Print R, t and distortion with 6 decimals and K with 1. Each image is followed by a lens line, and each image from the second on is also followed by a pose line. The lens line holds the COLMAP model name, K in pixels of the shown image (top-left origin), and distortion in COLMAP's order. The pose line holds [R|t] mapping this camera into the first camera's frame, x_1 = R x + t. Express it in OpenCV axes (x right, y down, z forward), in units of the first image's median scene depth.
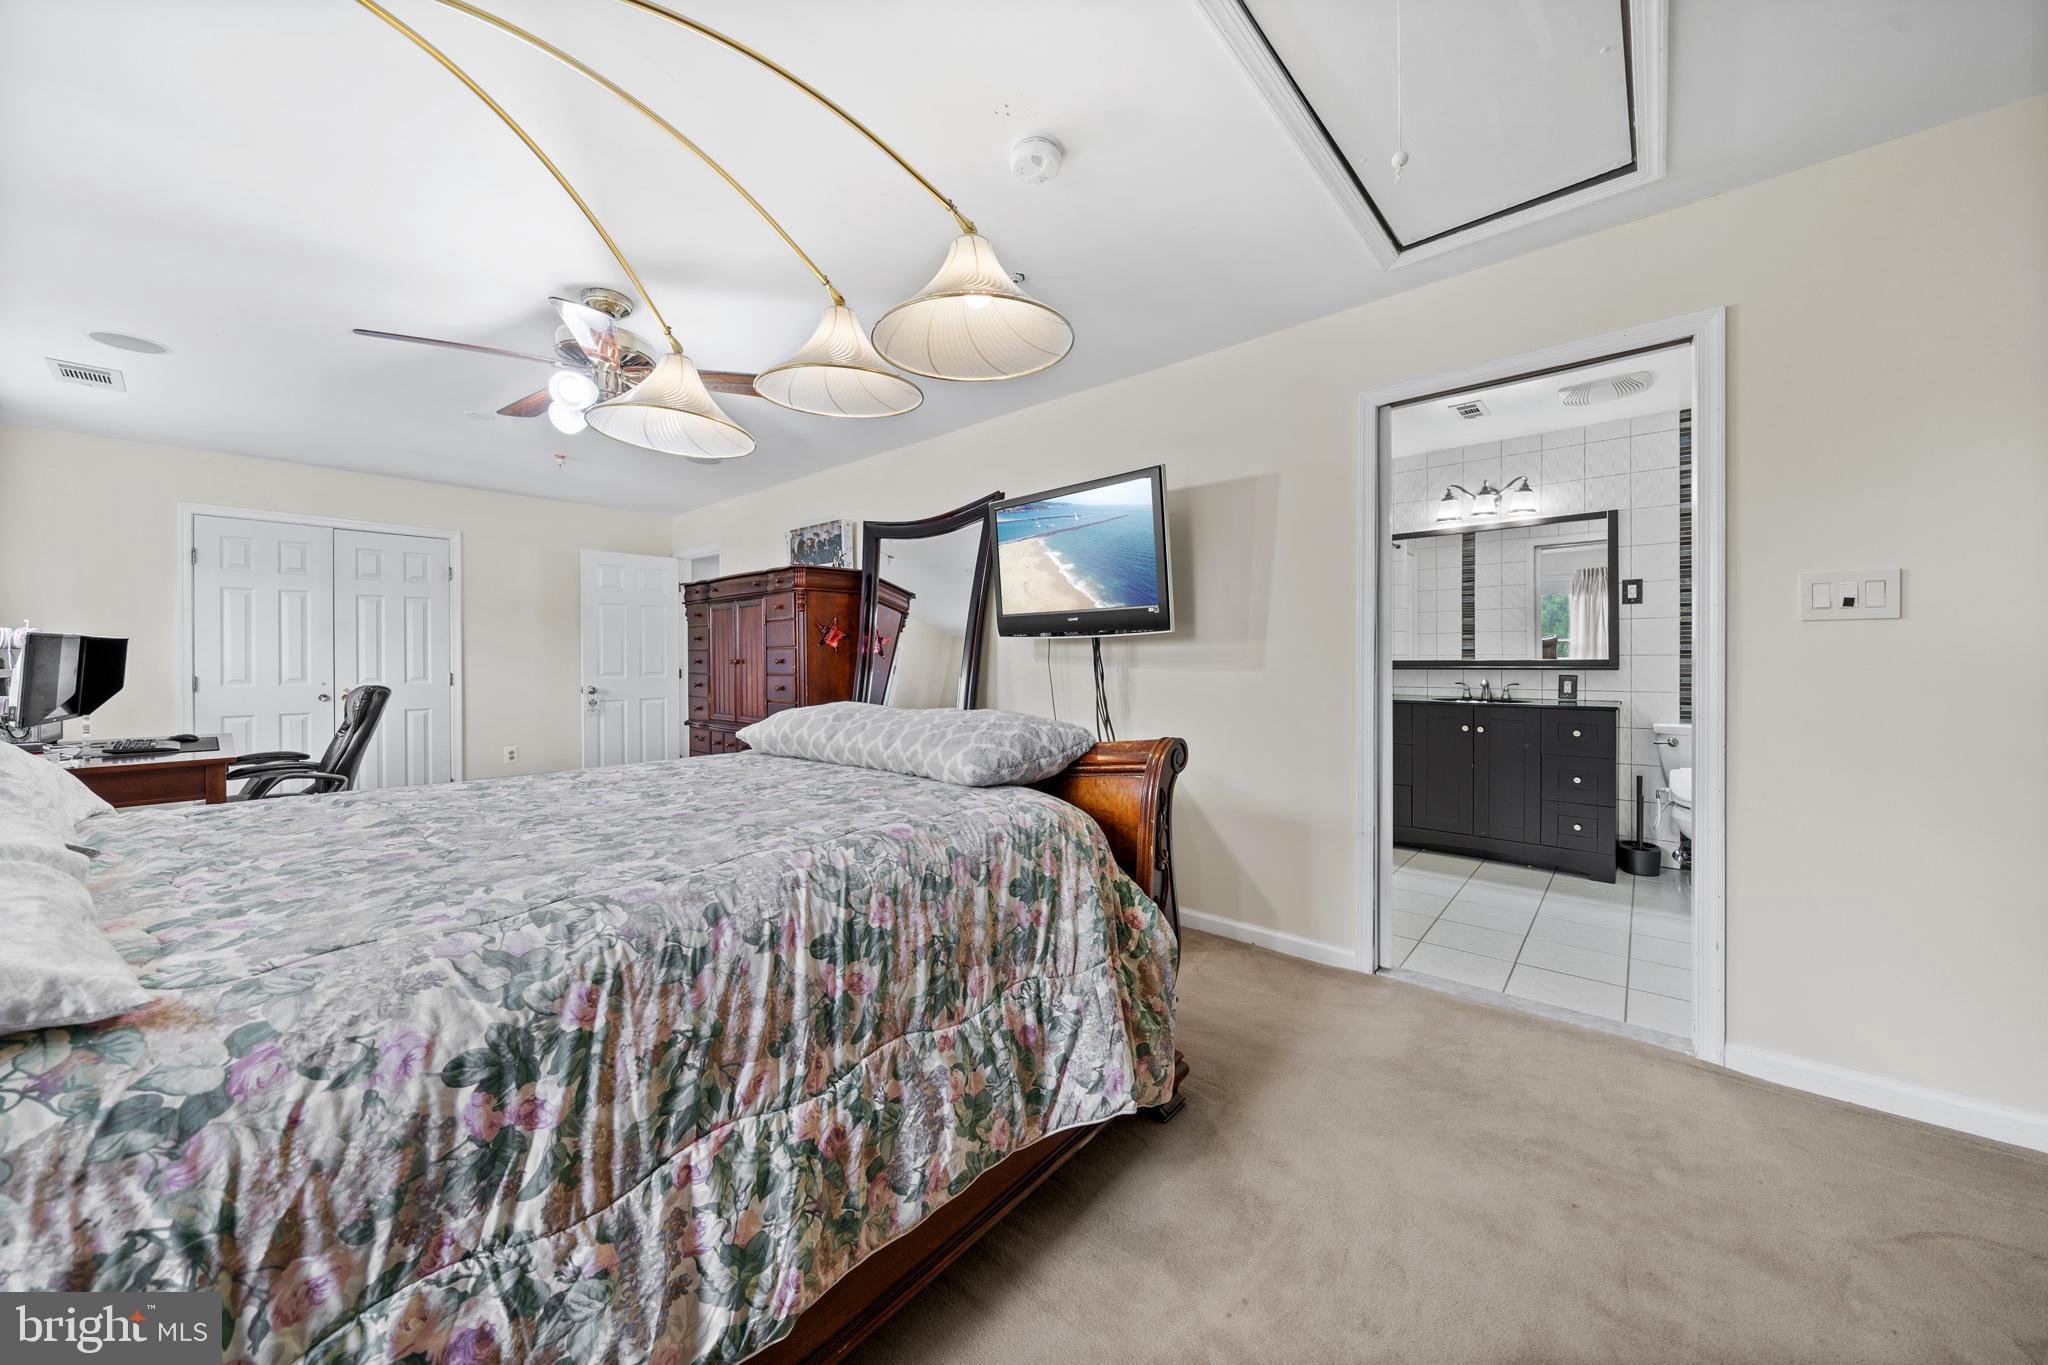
lens RADIAL K [[708.4, 0, 1021.4], [0, 708.4, 675.9], [0, 0, 1]] dist [-0.008203, 0.000006]
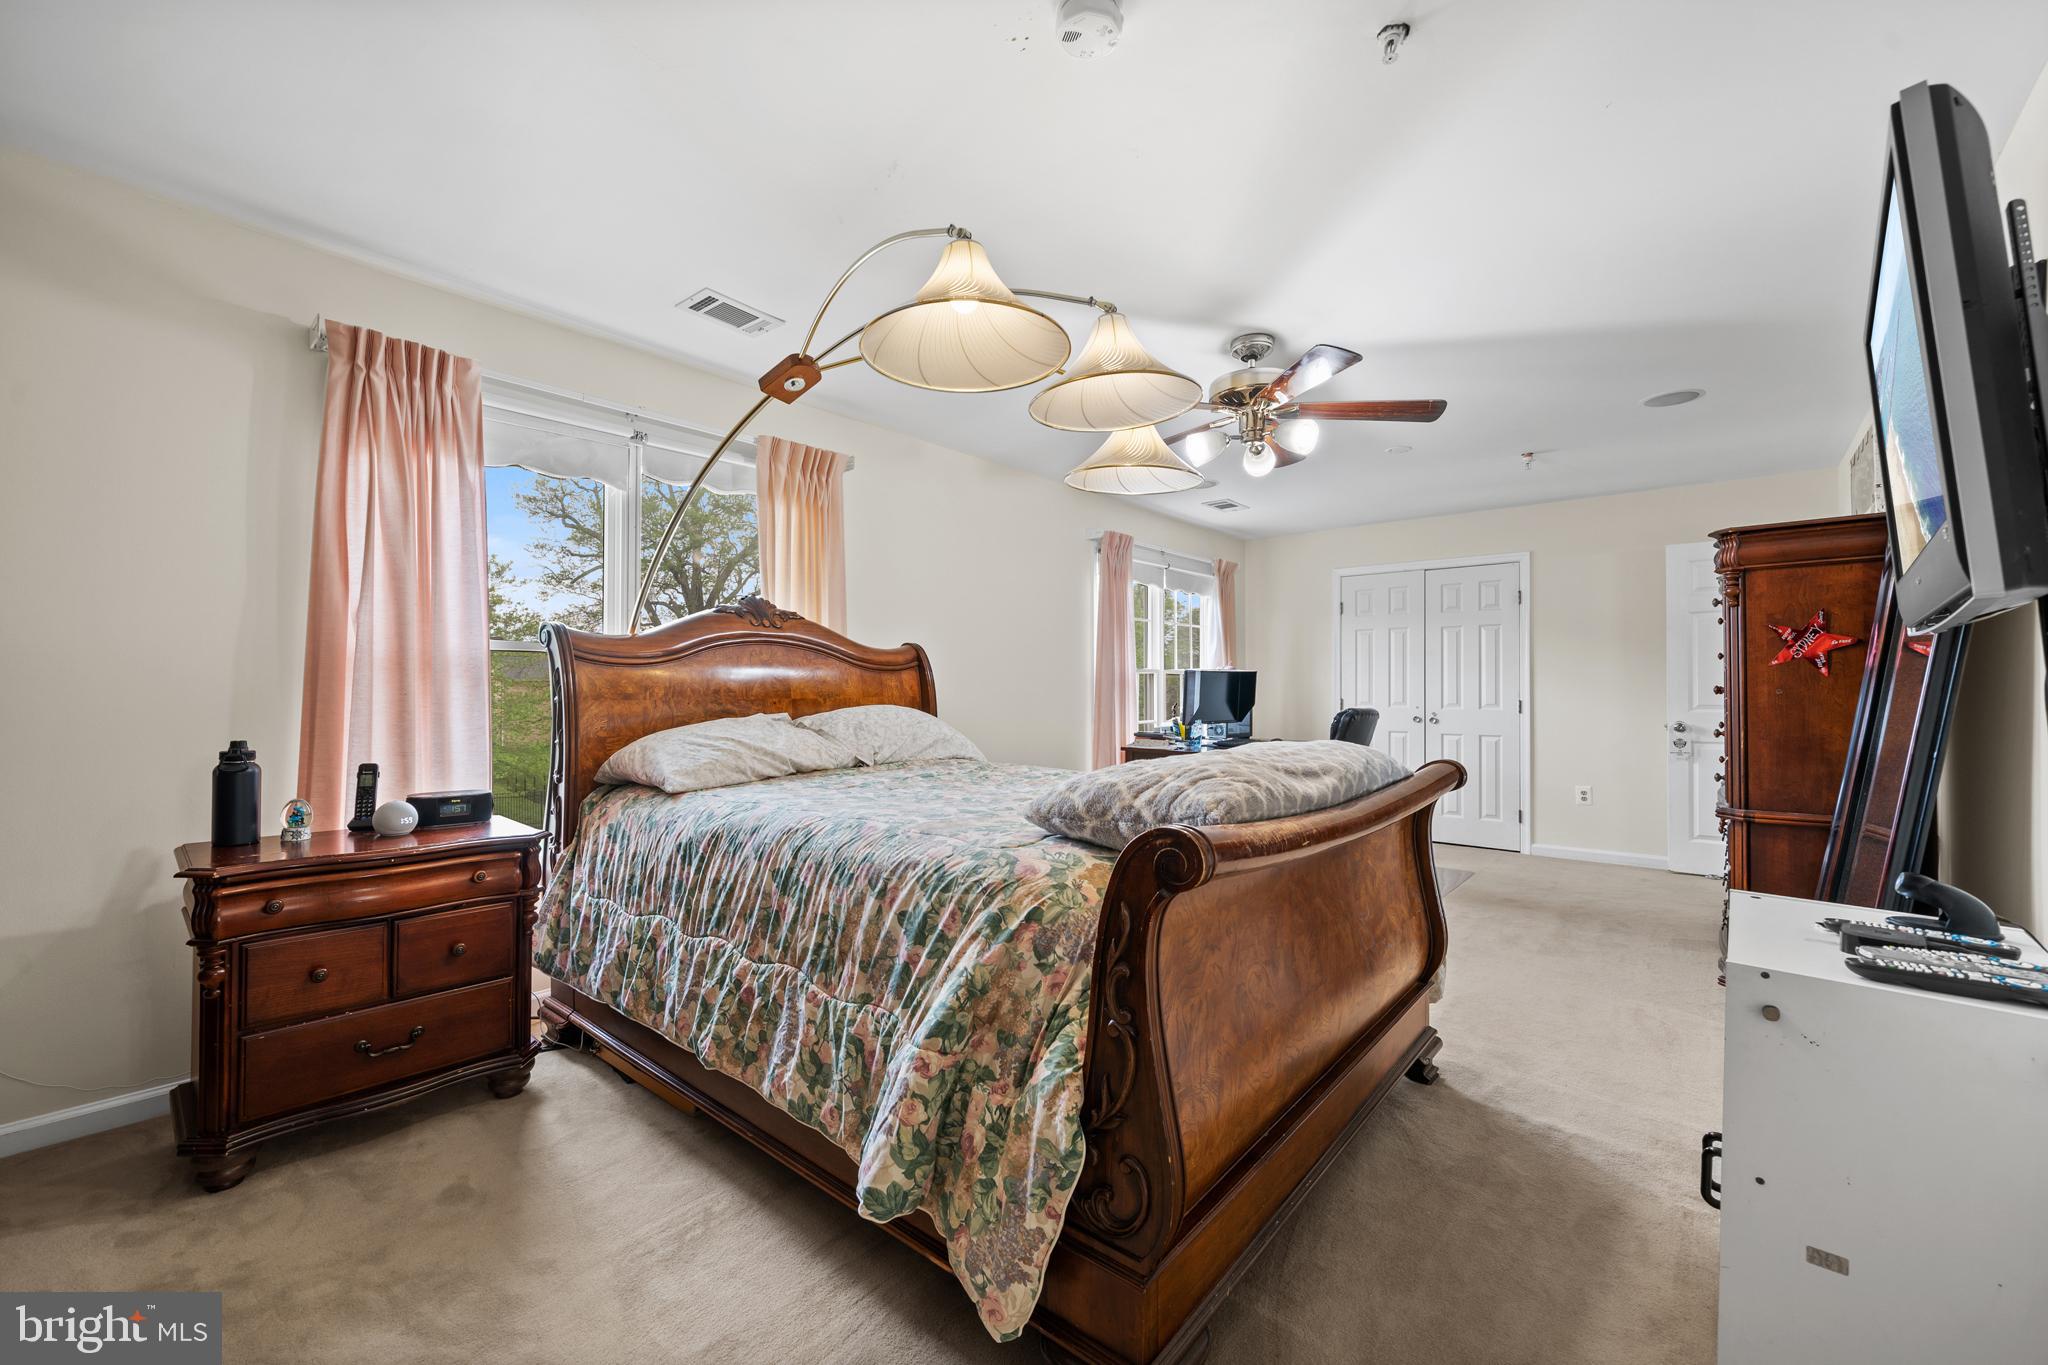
lens RADIAL K [[808.3, 0, 1025.3], [0, 808.3, 706.9], [0, 0, 1]] dist [-0.000413, -0.000037]
pose [[0.012579, 0.026443, -0.999571, 1.159784], [-0.025680, 0.999329, 0.026113, -0.026557], [0.999591, 0.025340, 0.013250, 1.209959]]
